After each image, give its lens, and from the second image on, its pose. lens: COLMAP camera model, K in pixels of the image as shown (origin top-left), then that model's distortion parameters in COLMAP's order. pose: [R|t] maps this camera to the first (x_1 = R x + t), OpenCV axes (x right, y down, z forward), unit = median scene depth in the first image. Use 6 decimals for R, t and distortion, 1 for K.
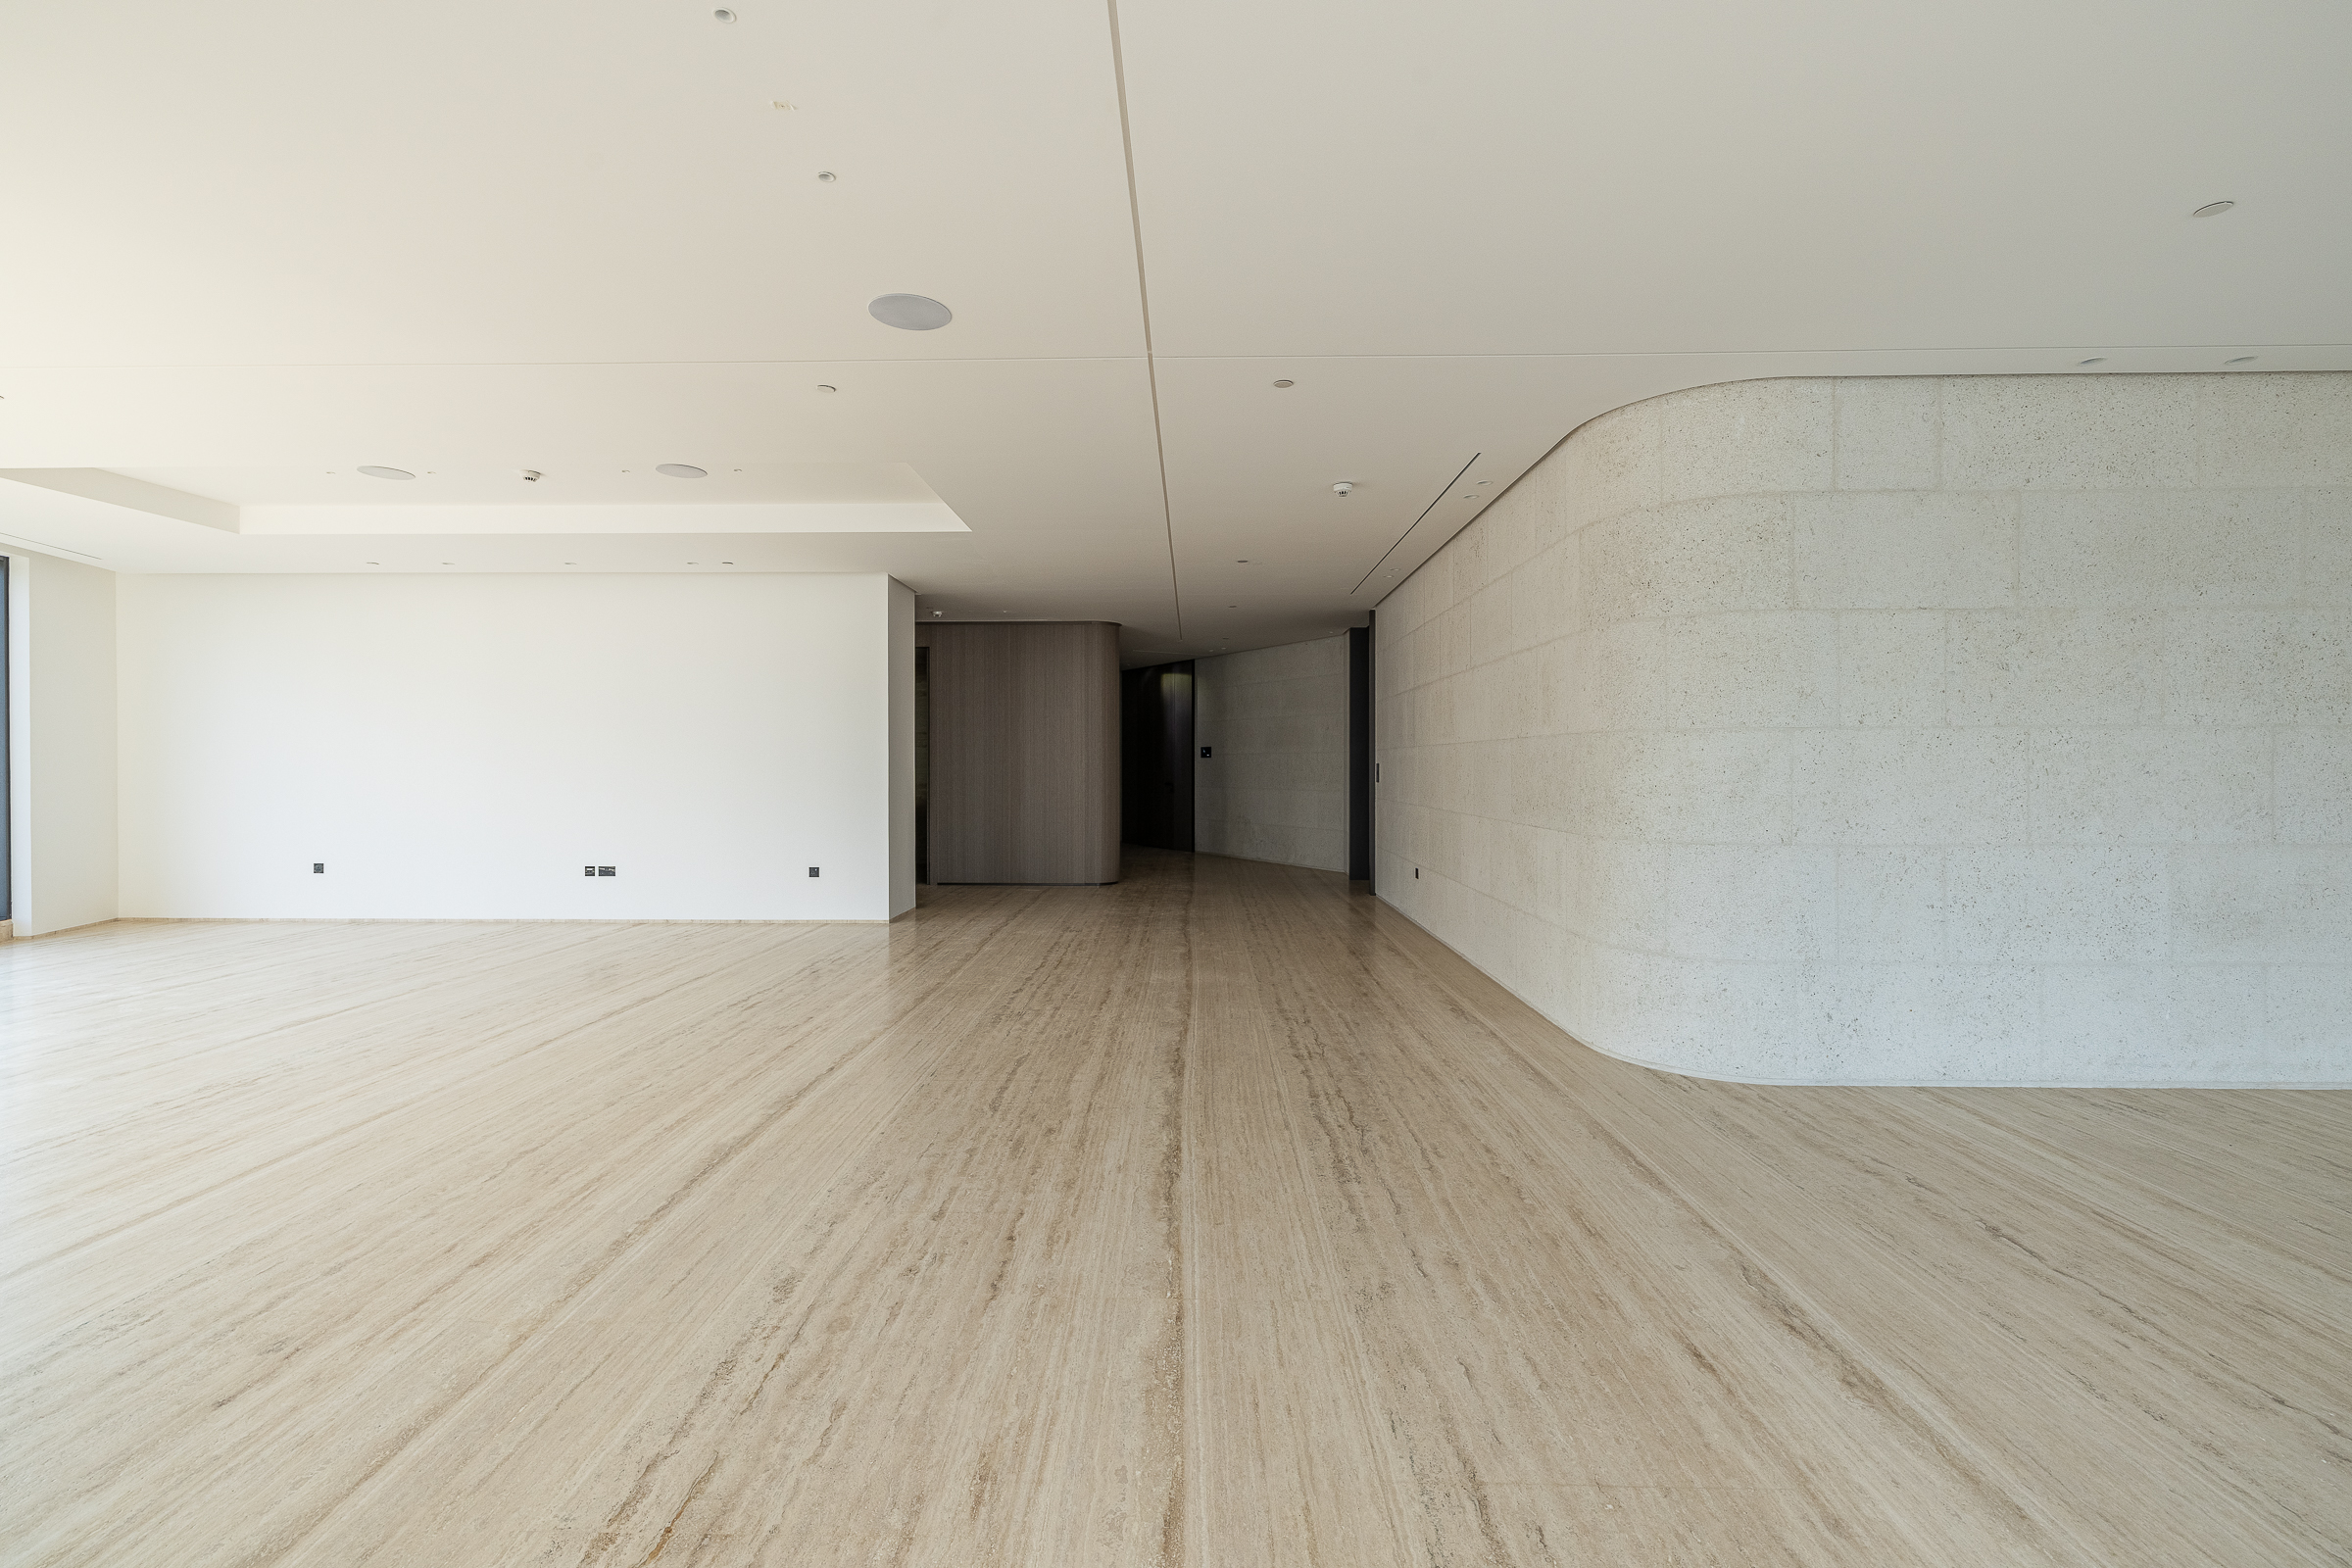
lens RADIAL K [[1000.1, 0, 1183.0], [0, 1000.1, 770.3], [0, 0, 1]] dist [-0.001711, 0.000470]
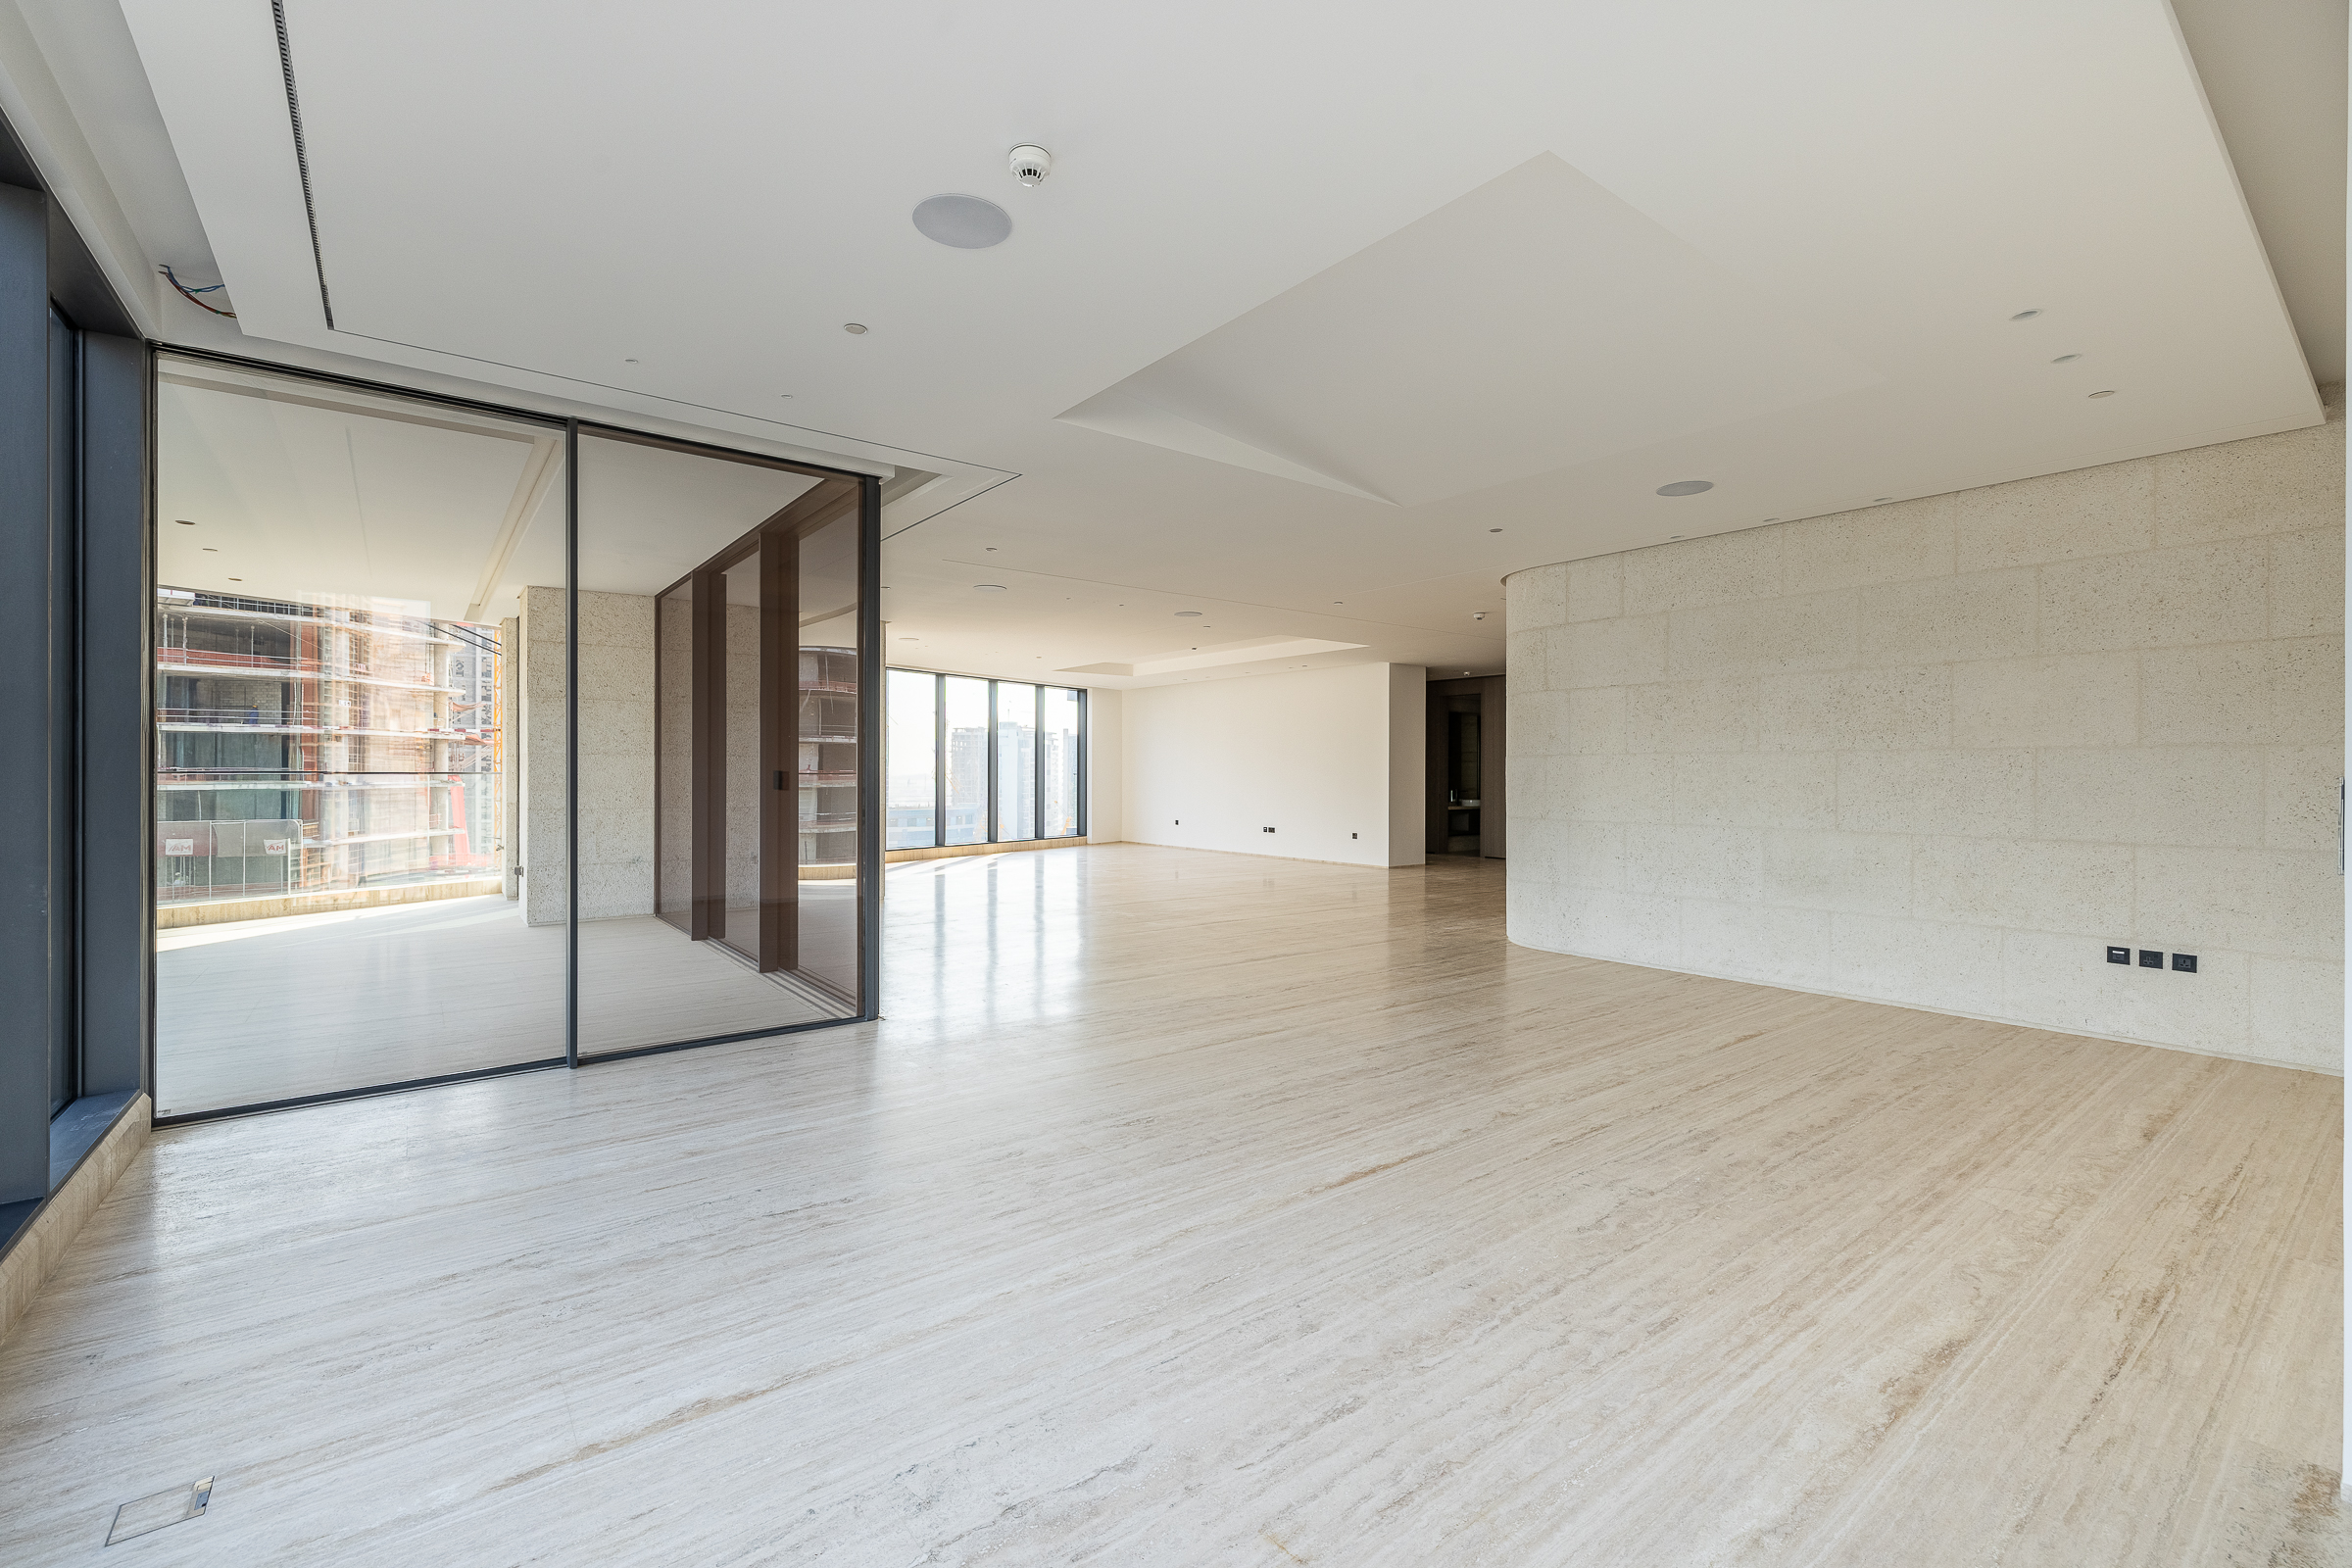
lens RADIAL K [[1000.1, 0, 1165.8], [0, 1000.1, 773.8], [0, 0, 1]] dist [-0.001711, 0.000470]
pose [[0.620478, 0.004002, -0.784213, 1.621896], [-0.010057, 0.999945, -0.002854, 0.004071], [0.784159, 0.009658, 0.620485, -0.687917]]
